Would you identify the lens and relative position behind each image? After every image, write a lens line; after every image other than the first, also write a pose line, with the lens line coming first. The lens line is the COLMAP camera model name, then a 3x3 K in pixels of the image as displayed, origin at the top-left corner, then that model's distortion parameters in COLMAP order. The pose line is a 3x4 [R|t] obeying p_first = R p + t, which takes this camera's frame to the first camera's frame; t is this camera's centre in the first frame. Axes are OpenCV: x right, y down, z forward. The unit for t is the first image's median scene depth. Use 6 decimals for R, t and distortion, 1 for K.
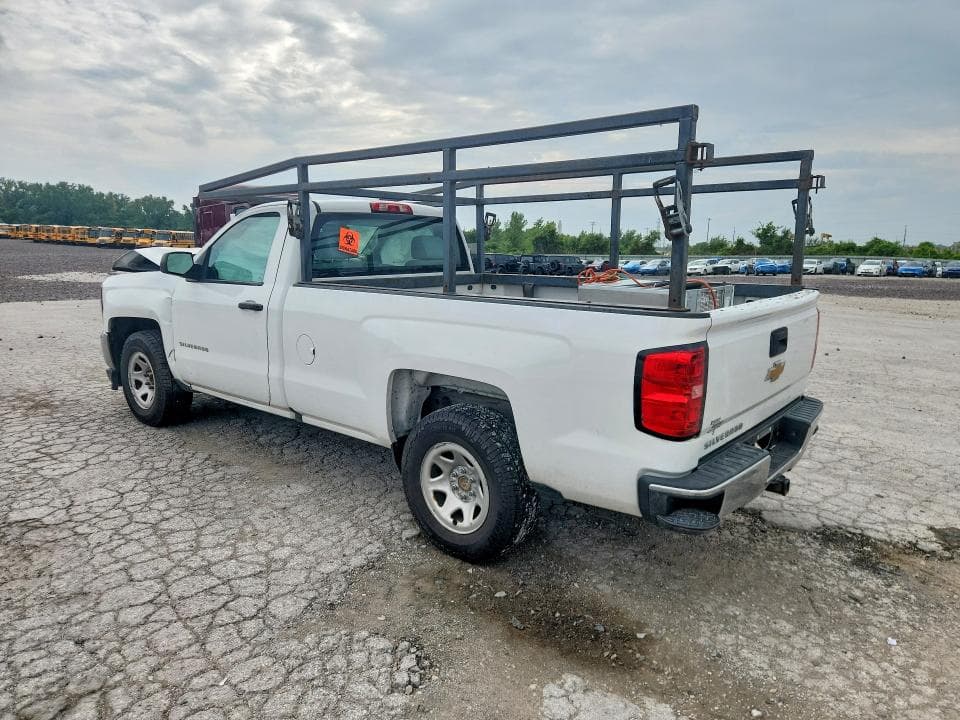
lens RADIAL K [[643.8, 0, 495.8], [0, 643.8, 369.2], [0, 0, 1]] dist [0.057089, -0.044105]
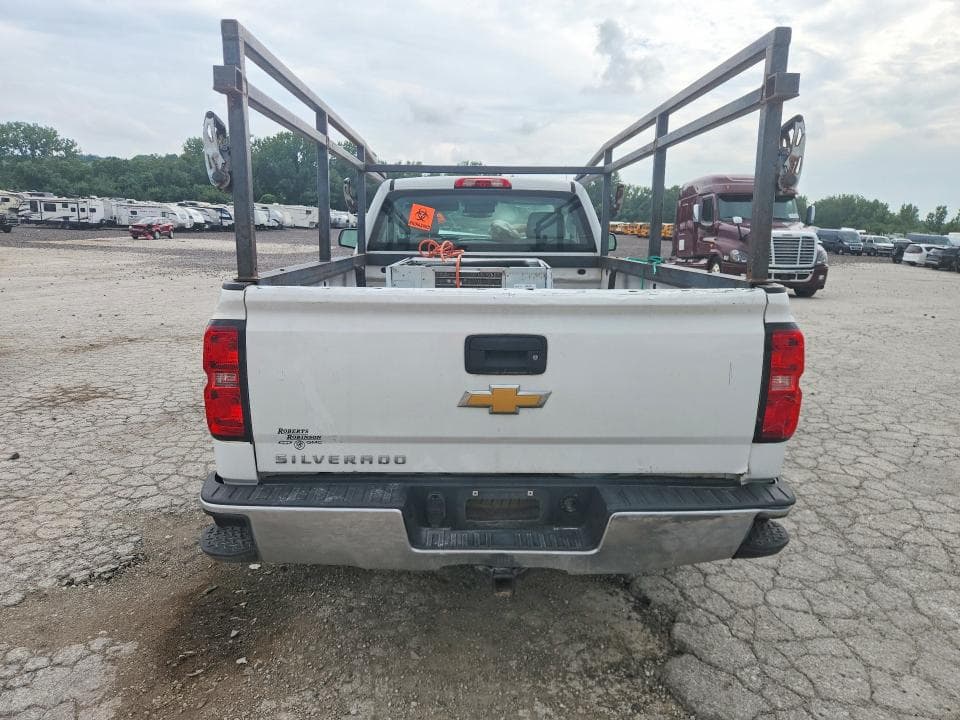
lens RADIAL K [[643.8, 0, 476.8], [0, 643.8, 354.4], [0, 0, 1]] dist [0.057089, -0.044105]
pose [[0.647549, 0.143733, -0.748346, 0.827360], [-0.154852, 0.986380, 0.055458, -0.067472], [0.746124, 0.079971, 0.660986, 0.520347]]
